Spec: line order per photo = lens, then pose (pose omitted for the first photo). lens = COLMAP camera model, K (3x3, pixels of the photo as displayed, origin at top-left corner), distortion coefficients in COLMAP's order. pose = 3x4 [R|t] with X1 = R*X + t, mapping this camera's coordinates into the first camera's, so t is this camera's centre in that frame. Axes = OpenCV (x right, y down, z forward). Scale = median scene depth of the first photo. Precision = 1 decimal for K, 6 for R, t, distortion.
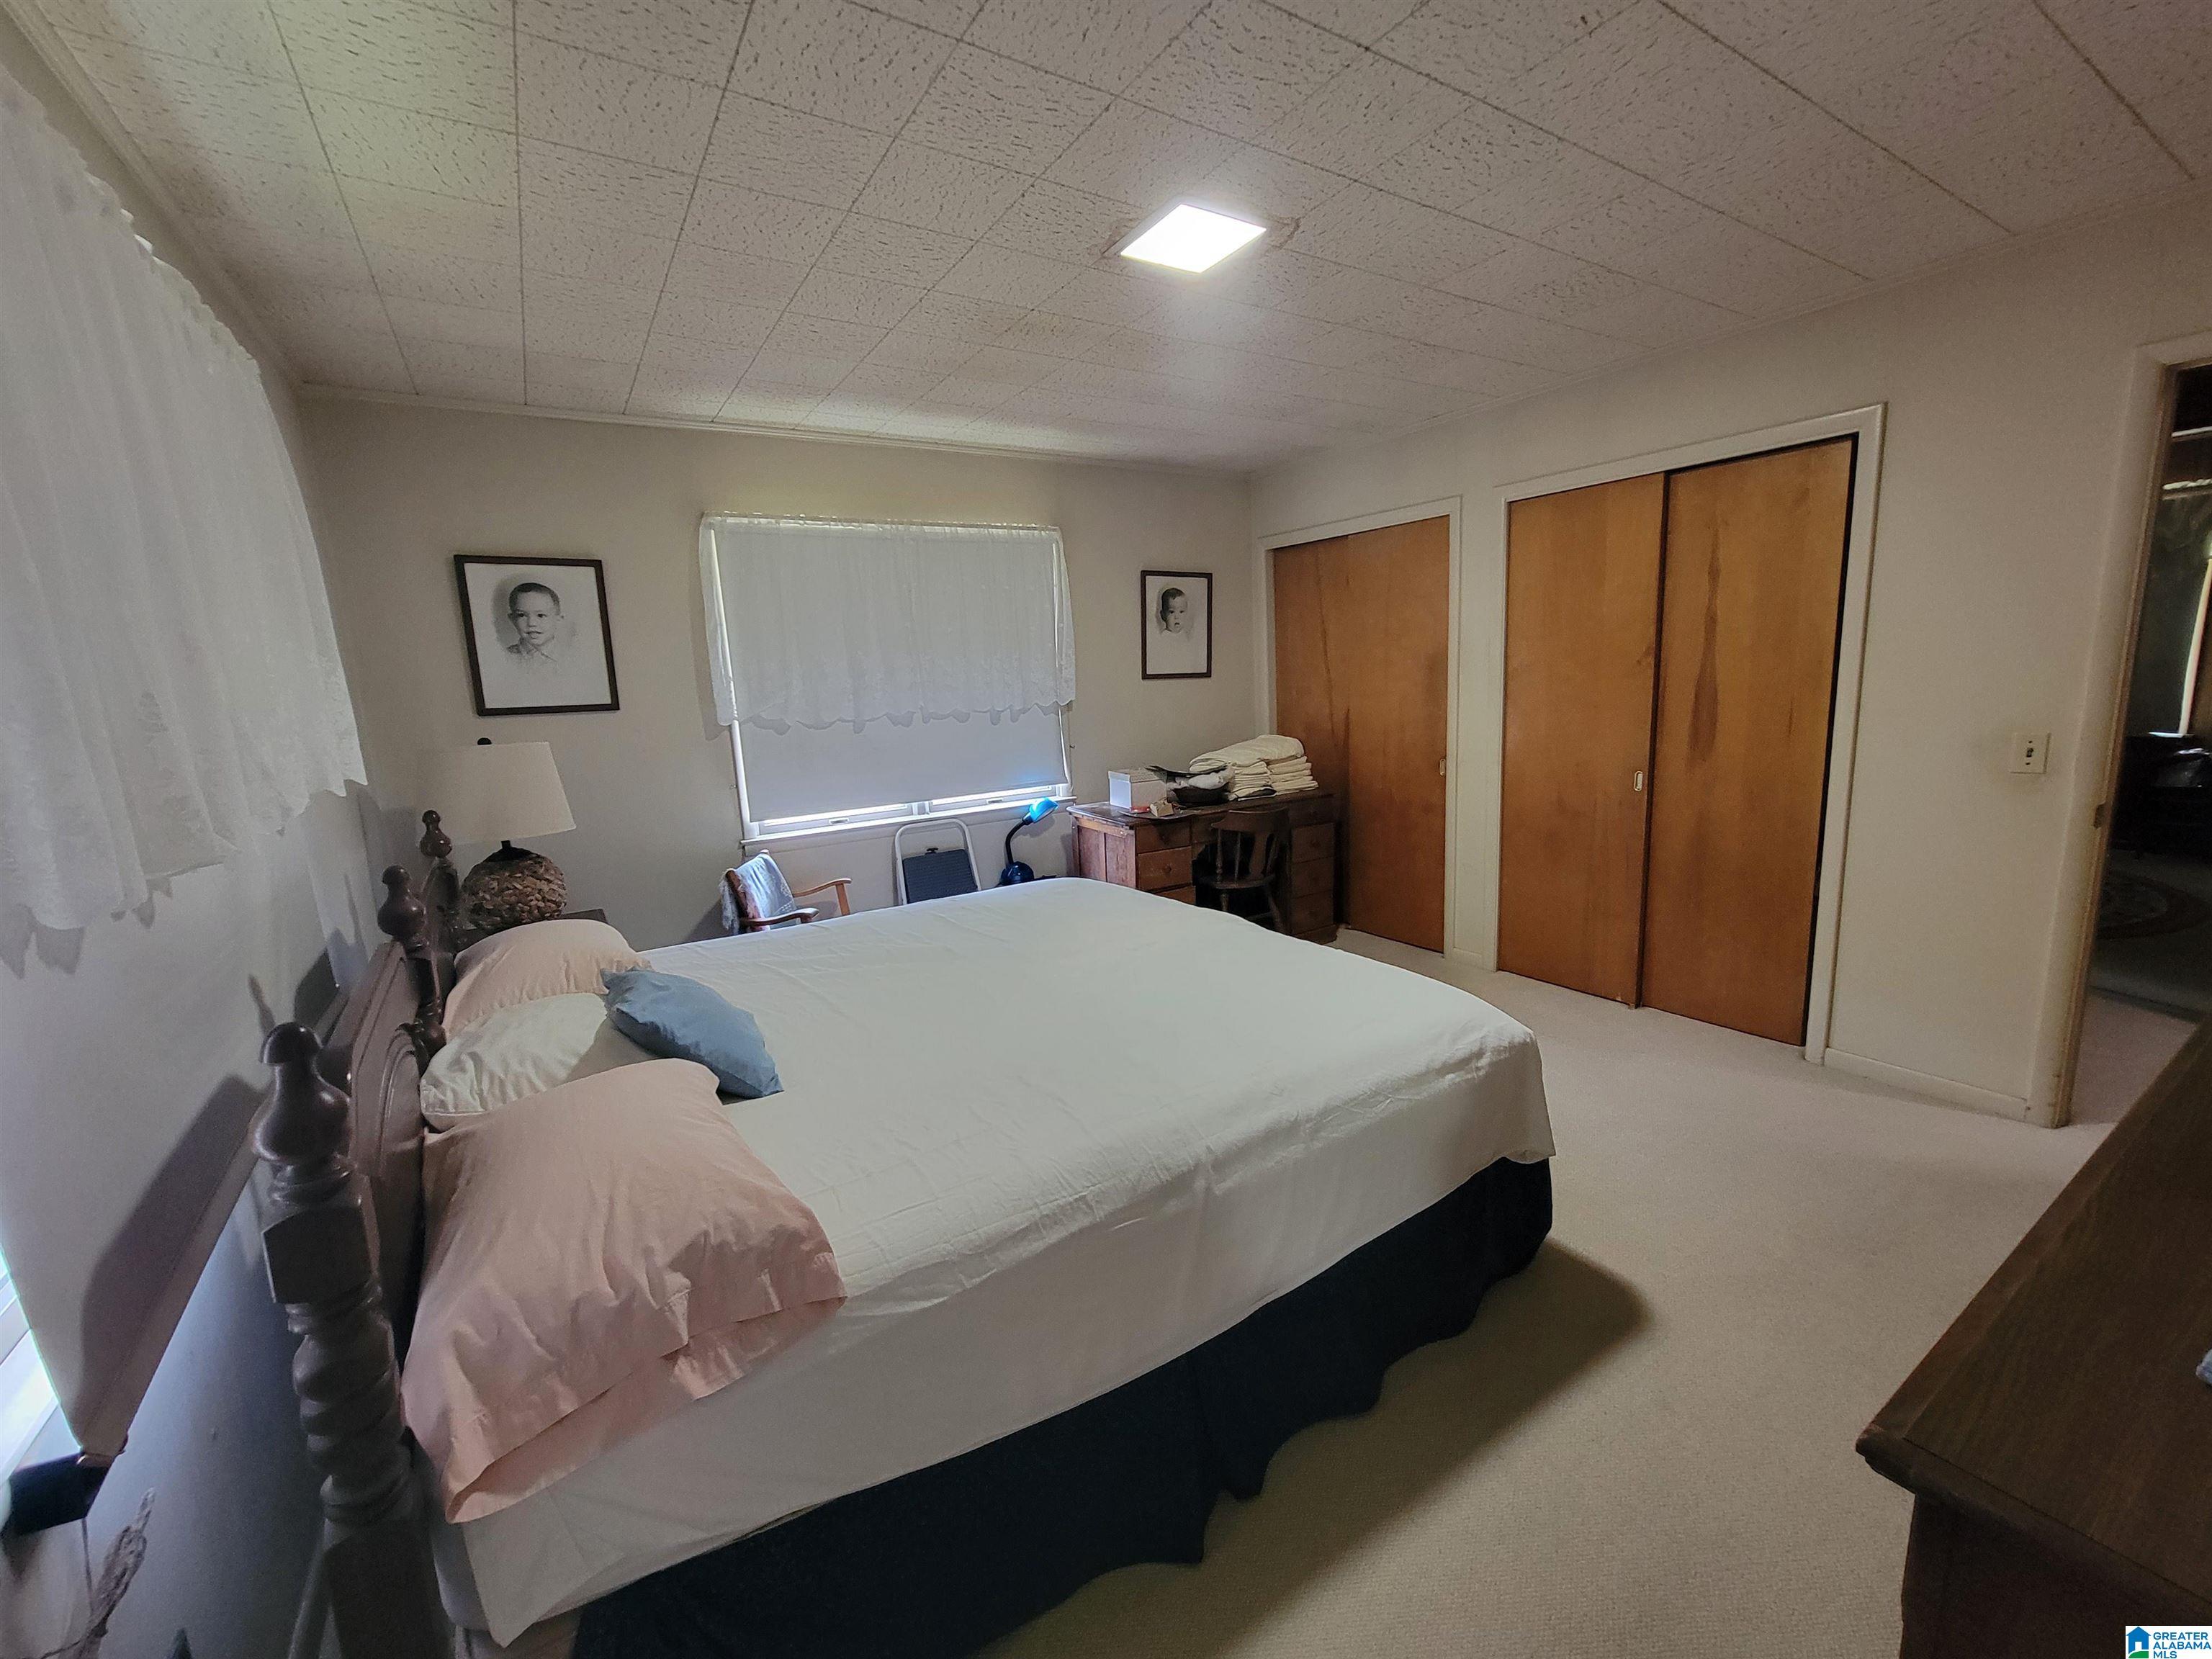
lens RADIAL K [[902.4, 0, 1104.2], [0, 902.4, 831.9], [0, 0, 1]] dist [-0.003830, 0.000967]
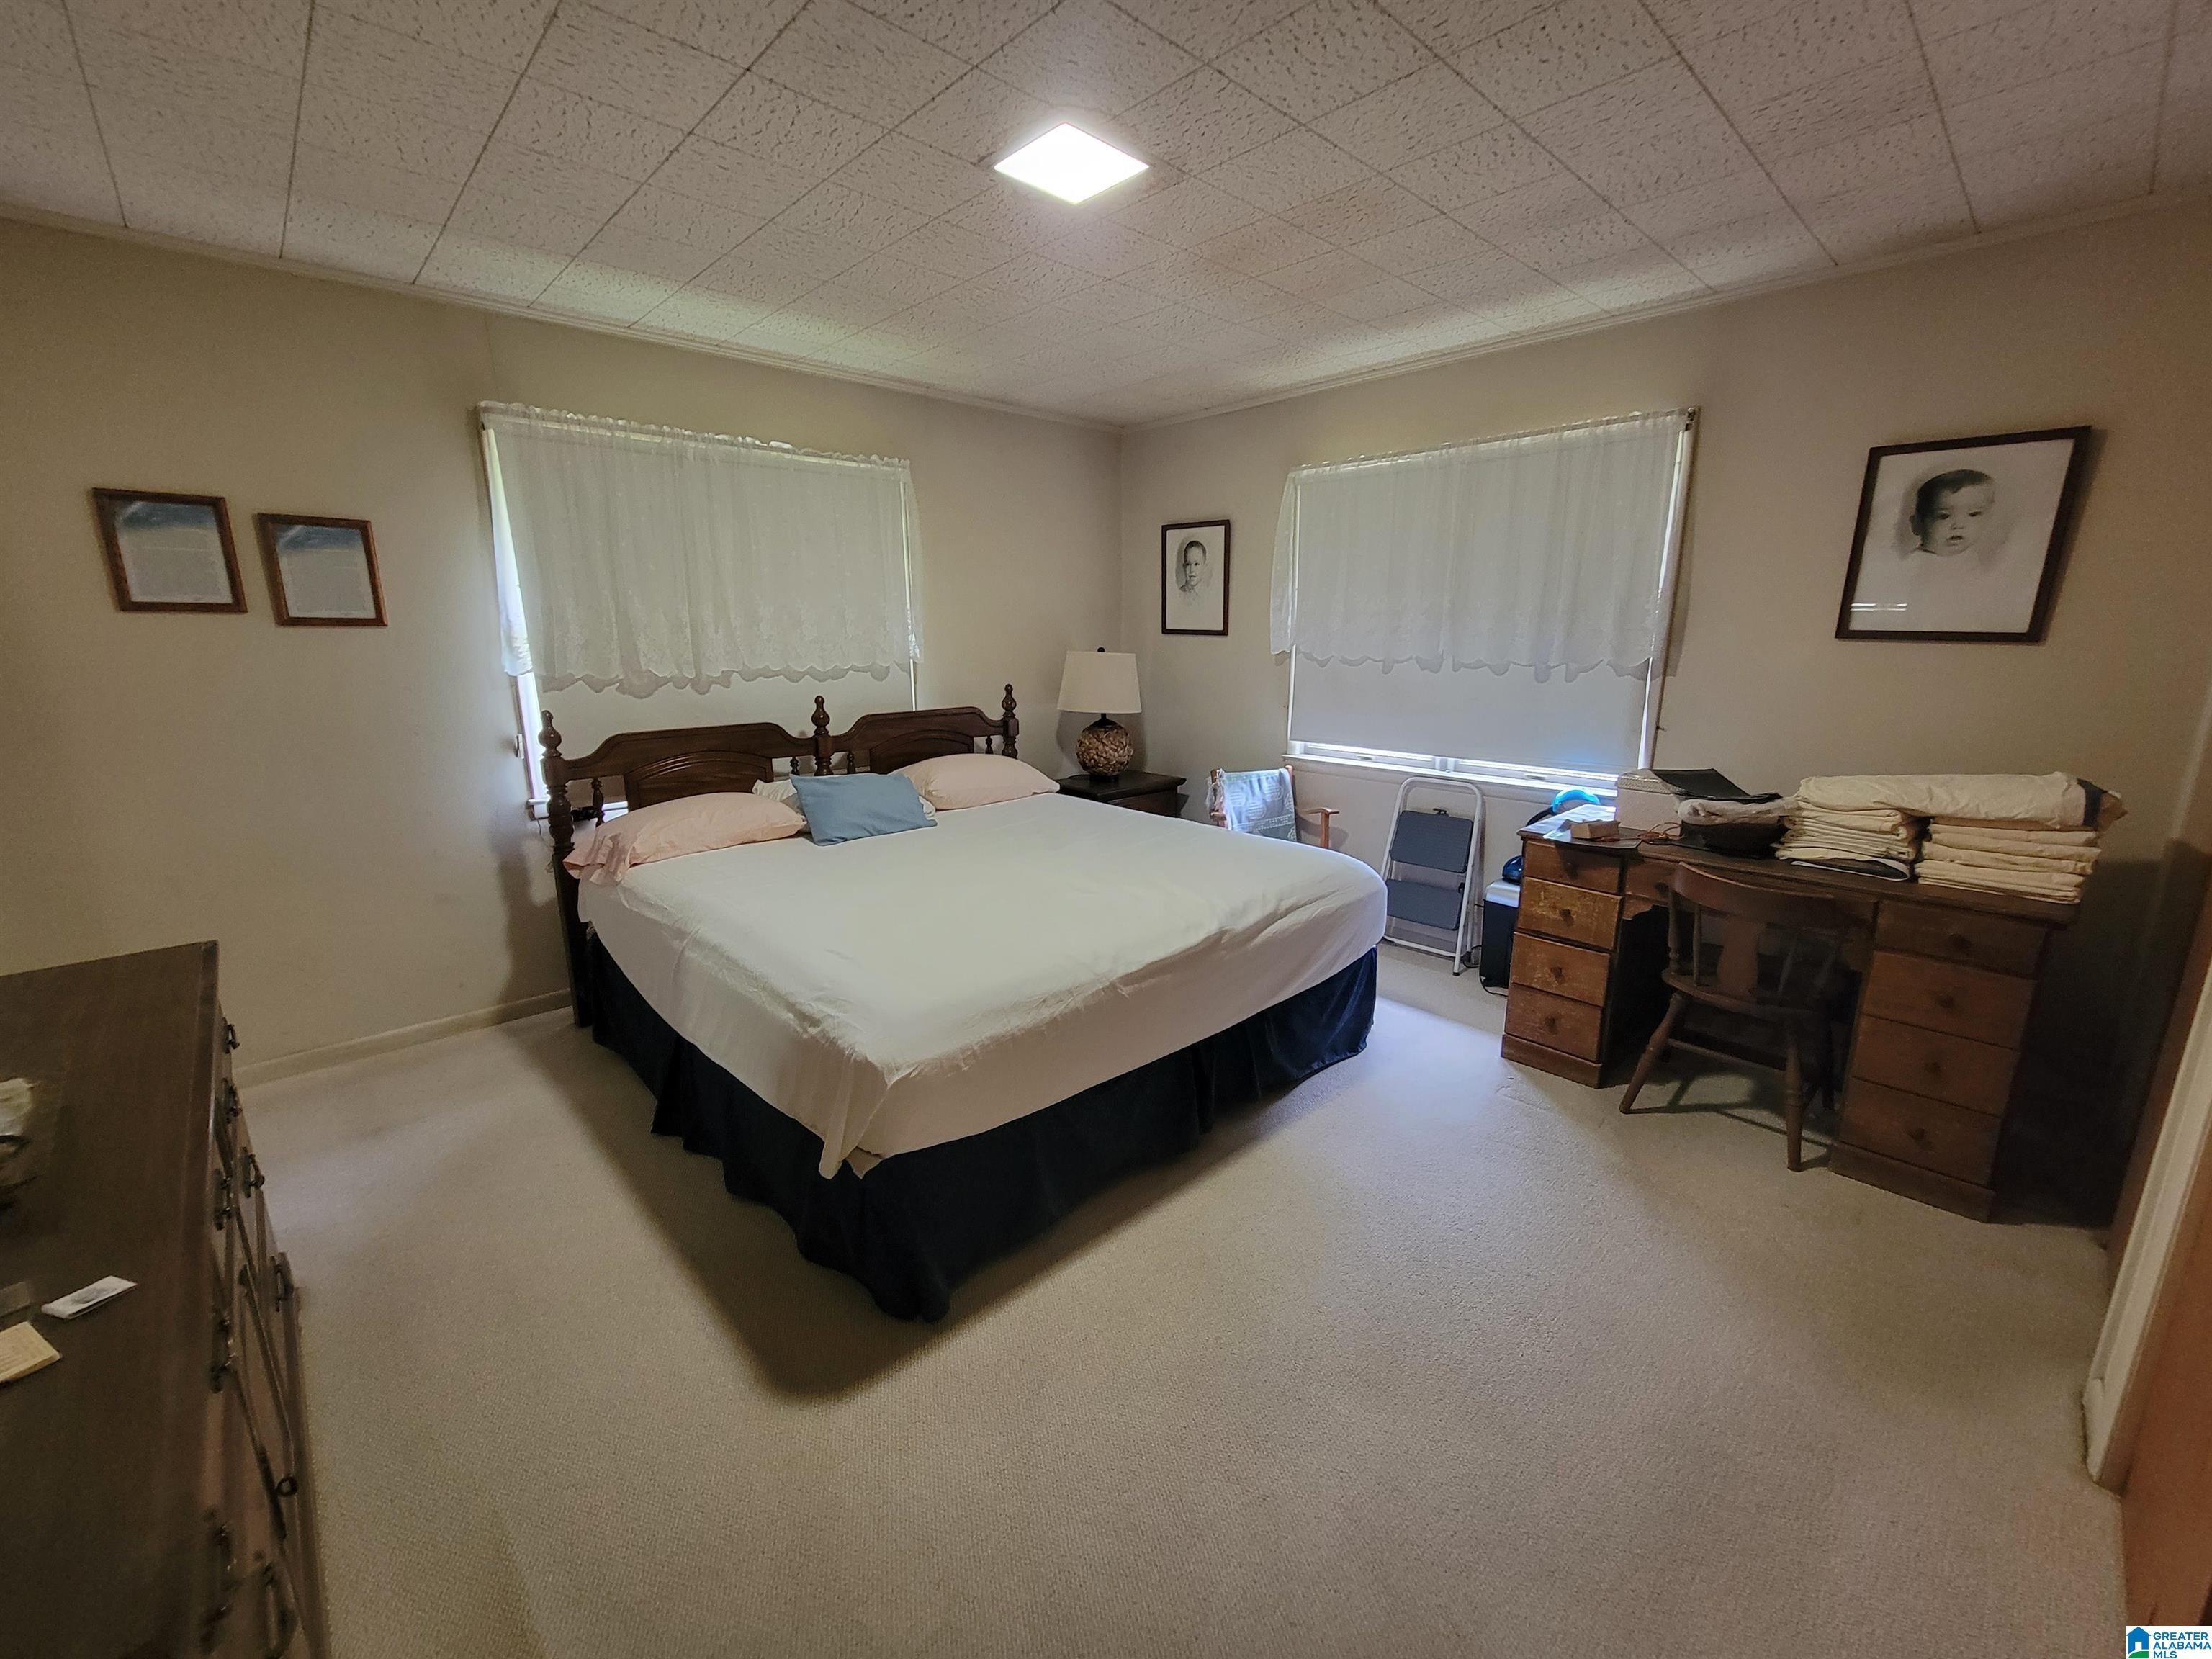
lens RADIAL K [[902.4, 0, 1106.1], [0, 902.4, 828.7], [0, 0, 1]] dist [-0.003830, 0.000967]
pose [[0.191686, 0.261855, -0.945880, 0.673784], [-0.176805, 0.957197, 0.229158, -0.123586], [0.965400, 0.123310, 0.229779, 0.514187]]
